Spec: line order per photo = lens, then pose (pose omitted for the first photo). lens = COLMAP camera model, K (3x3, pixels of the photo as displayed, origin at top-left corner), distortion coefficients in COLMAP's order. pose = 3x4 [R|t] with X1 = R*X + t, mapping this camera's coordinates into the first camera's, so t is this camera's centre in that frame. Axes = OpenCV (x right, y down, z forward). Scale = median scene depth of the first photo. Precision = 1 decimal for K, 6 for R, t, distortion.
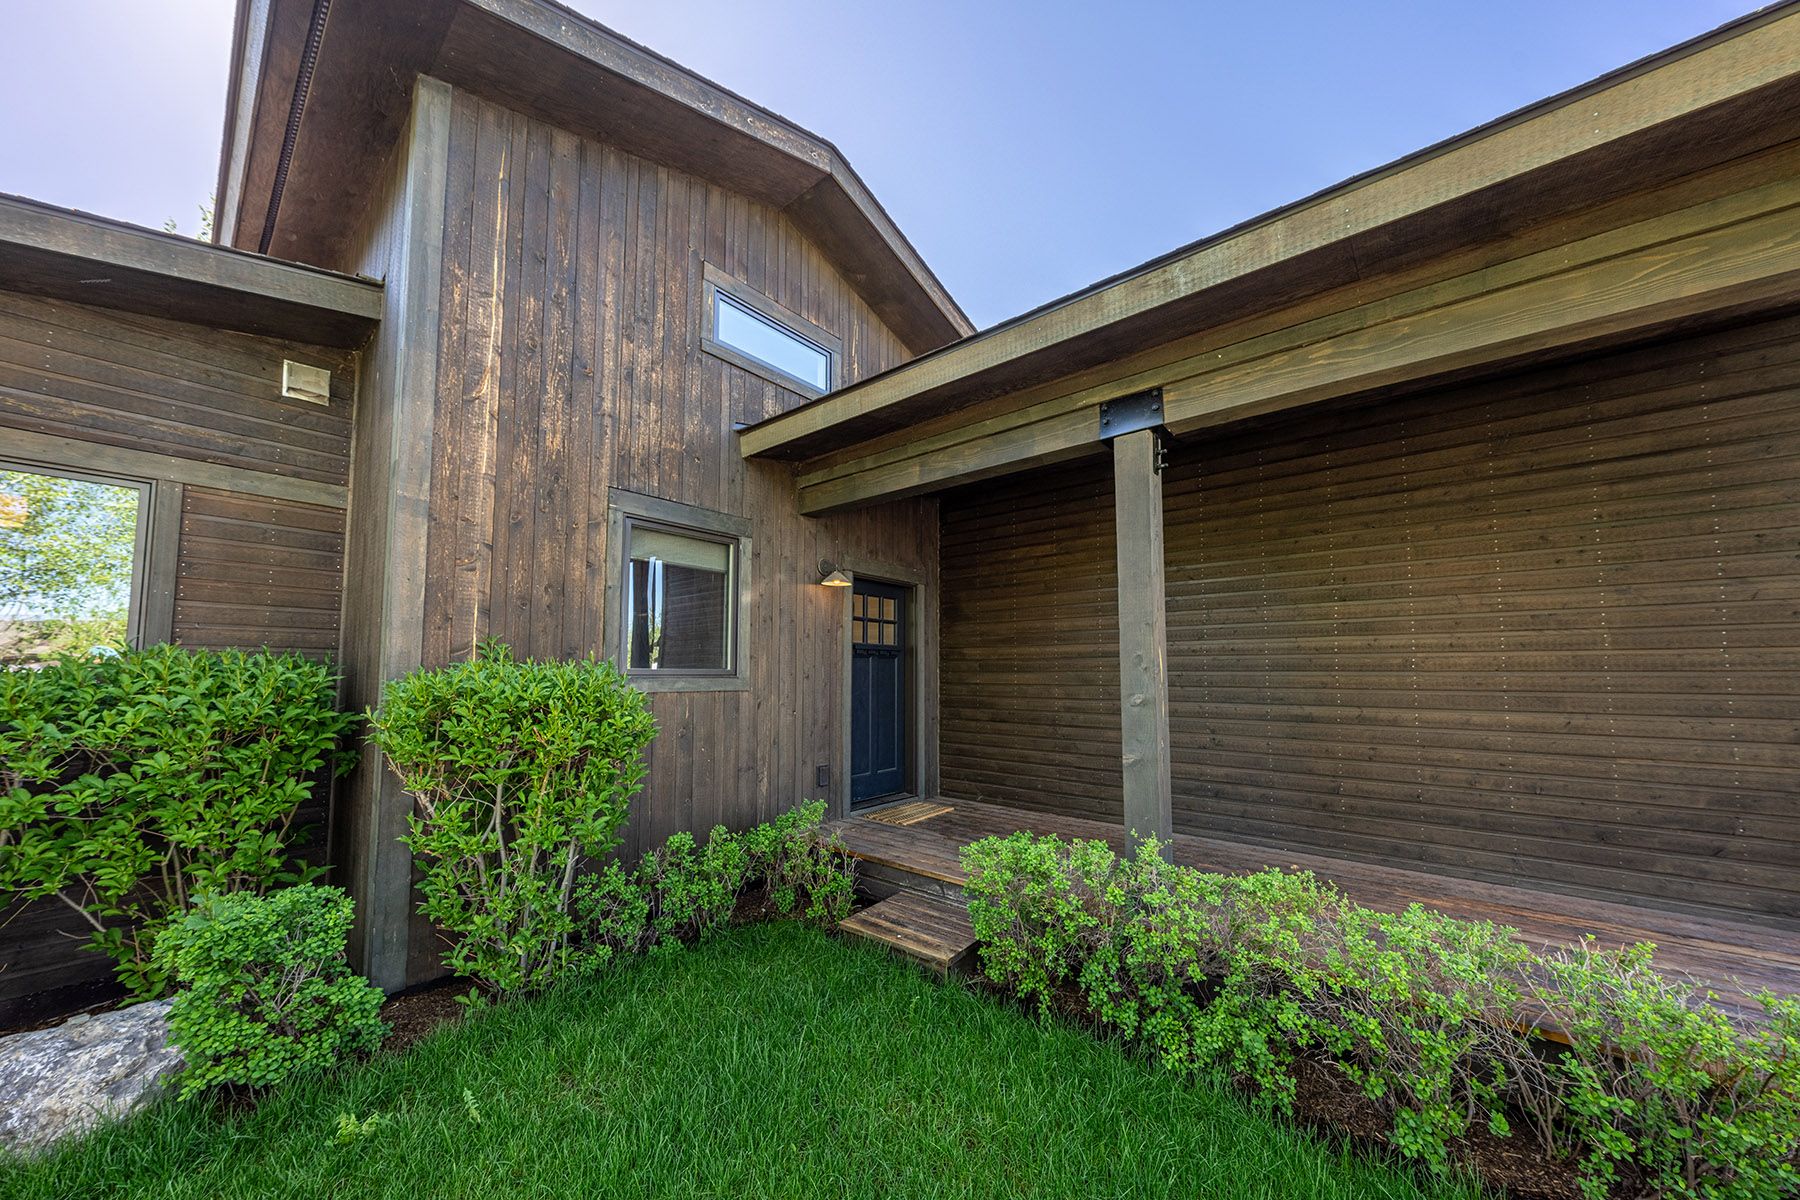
lens RADIAL K [[612.7, 0, 898.4], [0, 612.7, 631.9], [0, 0, 1]] dist [0.000034, -0.000005]
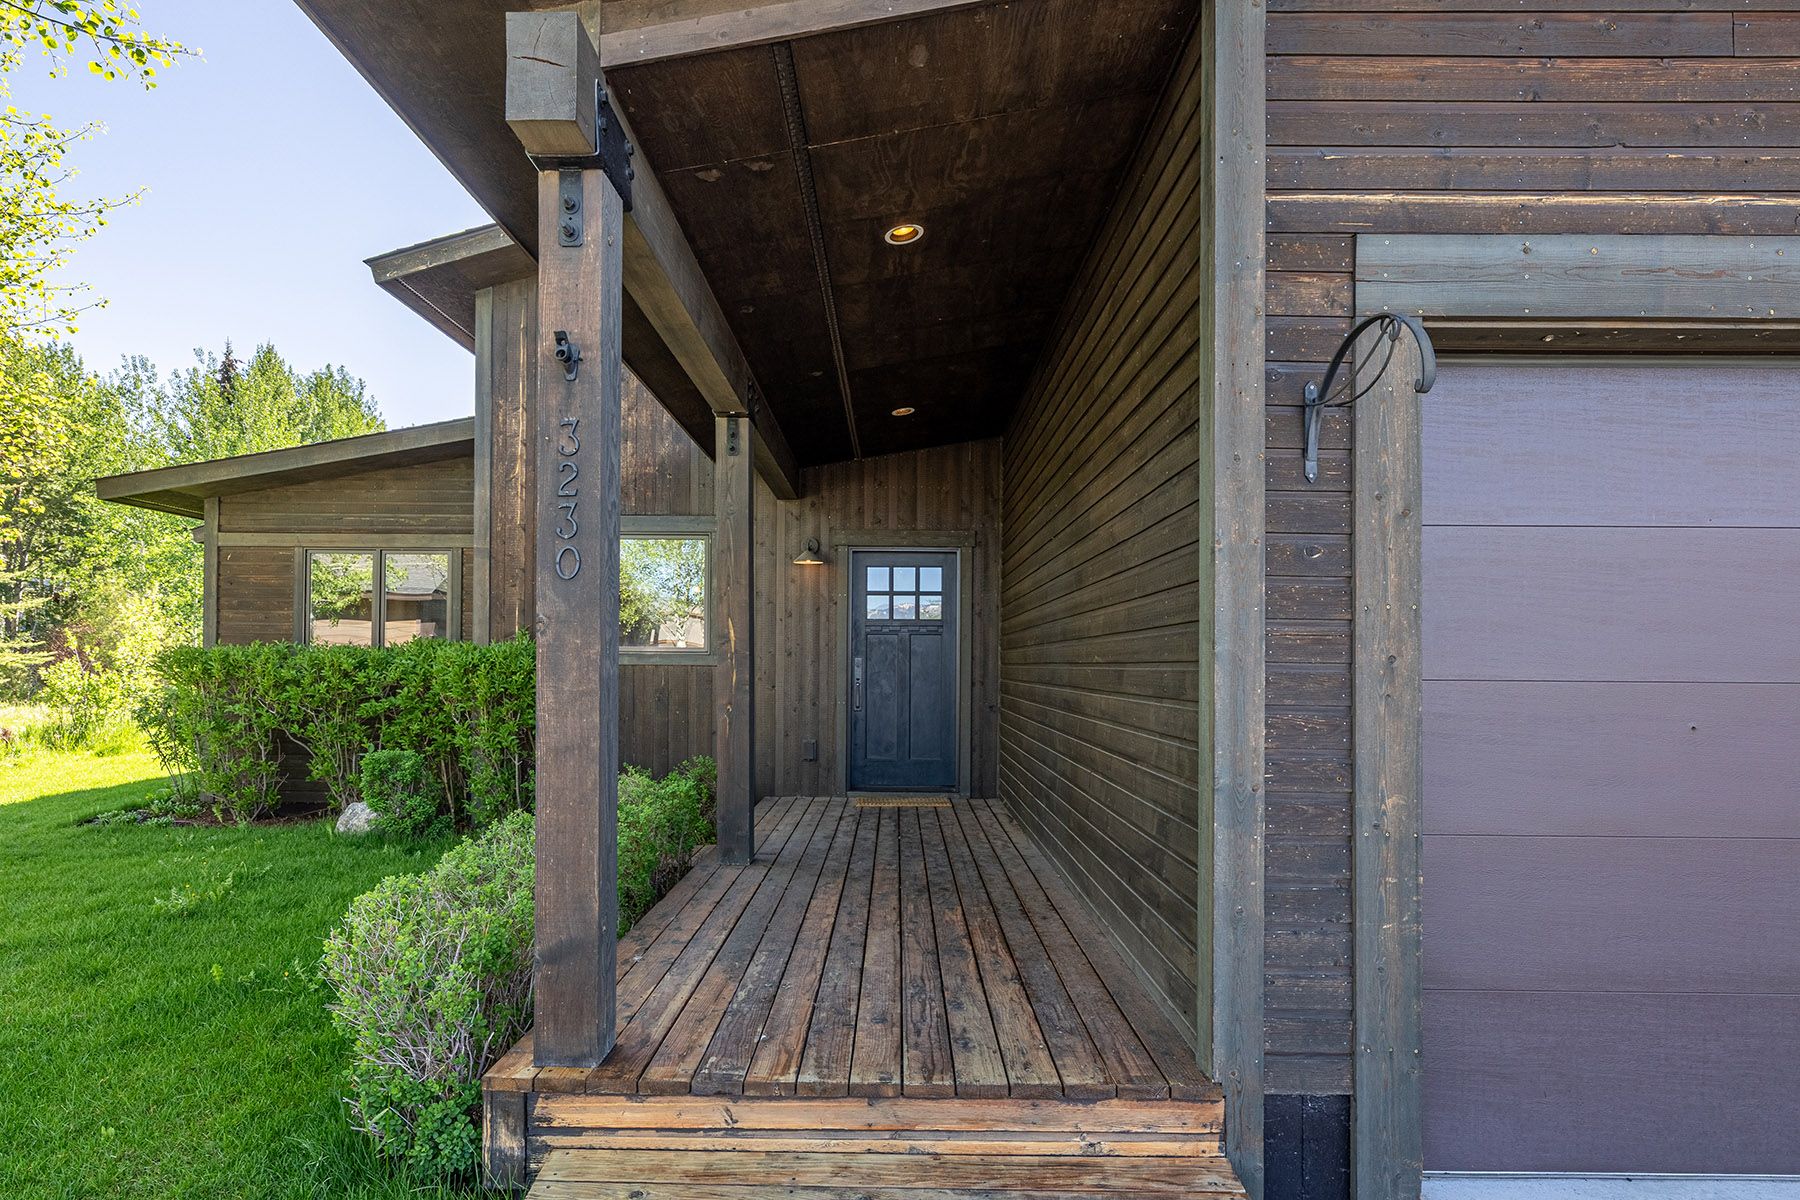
lens RADIAL K [[935.2, 0, 897.7], [0, 935.2, 661.0], [0, 0, 1]] dist [-0.005246, -0.000543]
pose [[0.641947, 0.002630, -0.766744, 1.651806], [0.045001, 0.998141, 0.041101, 0.037267], [0.765427, -0.060889, 0.640635, 0.159879]]
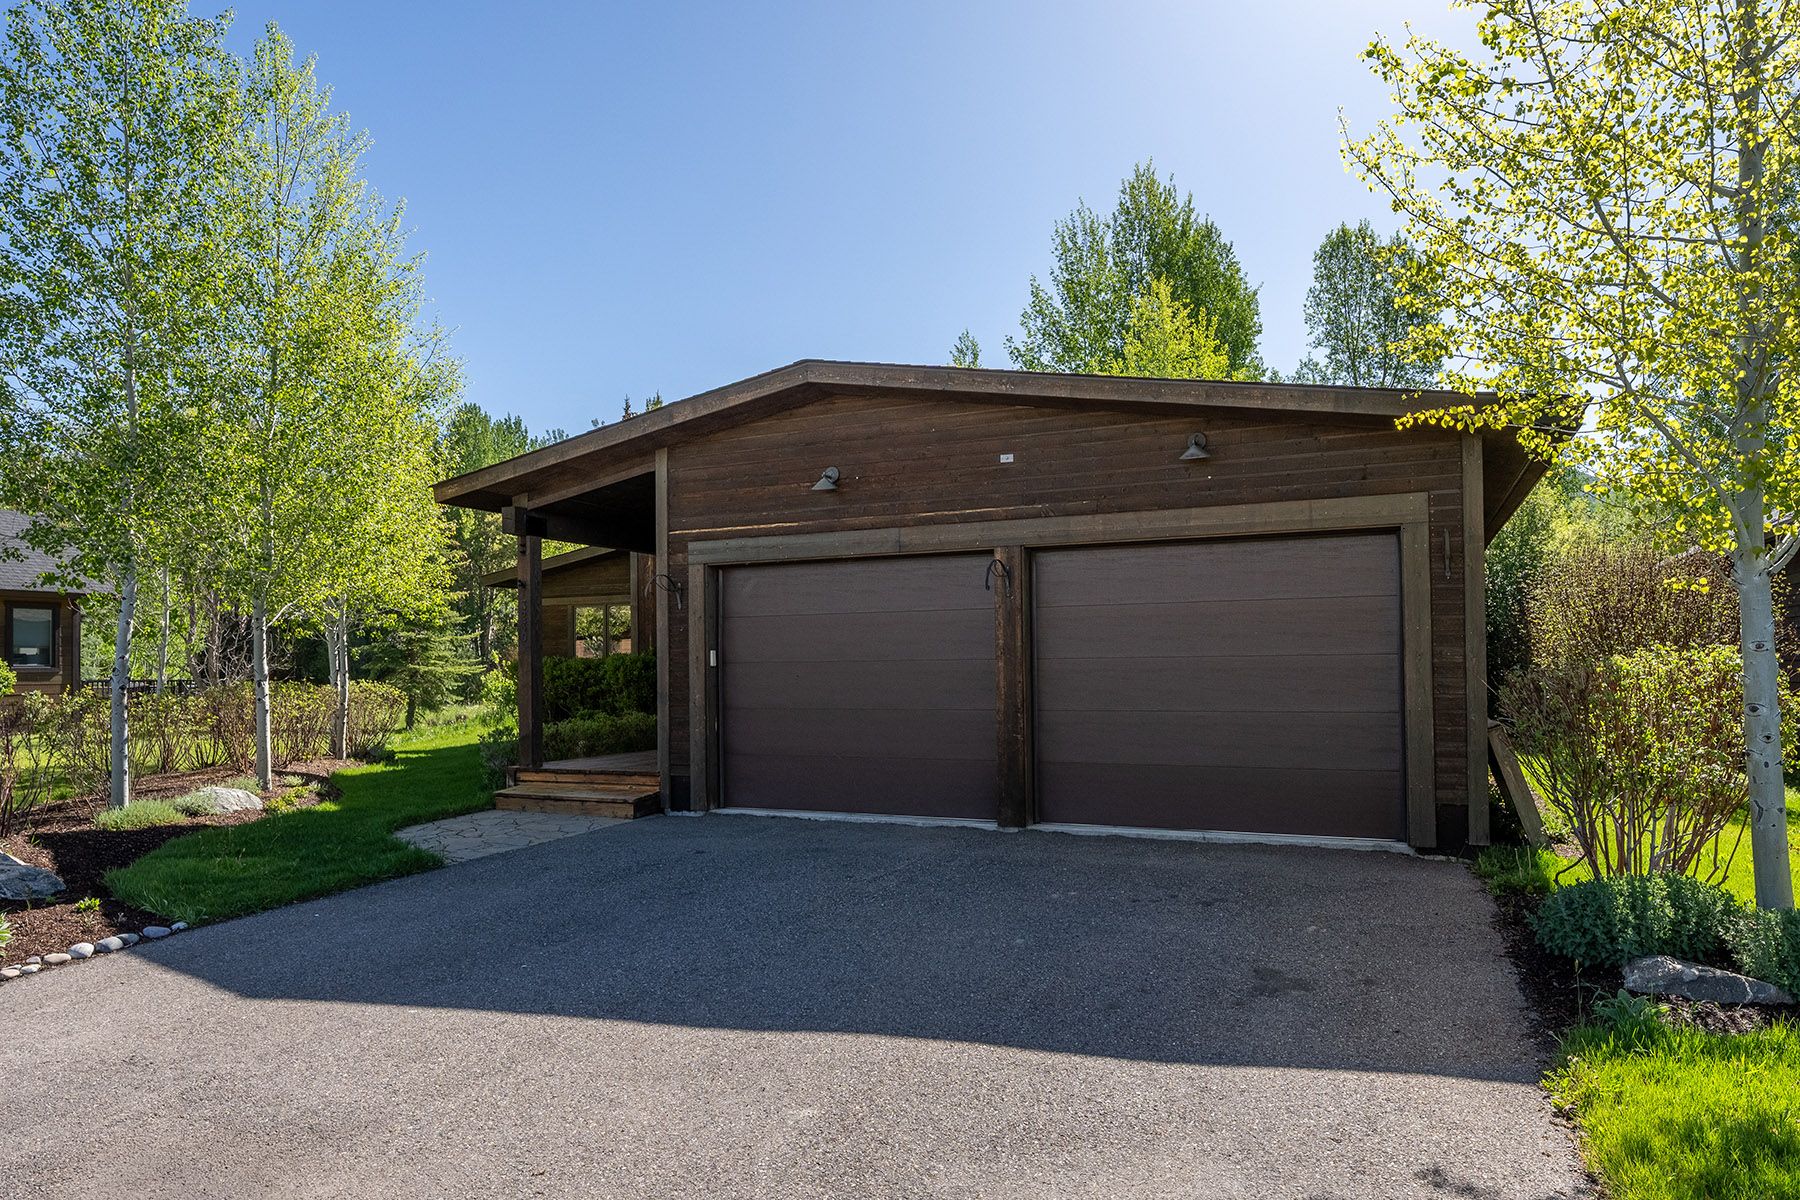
lens RADIAL K [[1076.1, 0, 895.2], [0, 1076.1, 647.7], [0, 0, 1]] dist [-0.002056, -0.000521]
pose [[0.285604, -0.020828, -0.958121, 4.285438], [0.077841, 0.996965, 0.001531, 0.091459], [0.955181, -0.075018, 0.286358, 0.557183]]
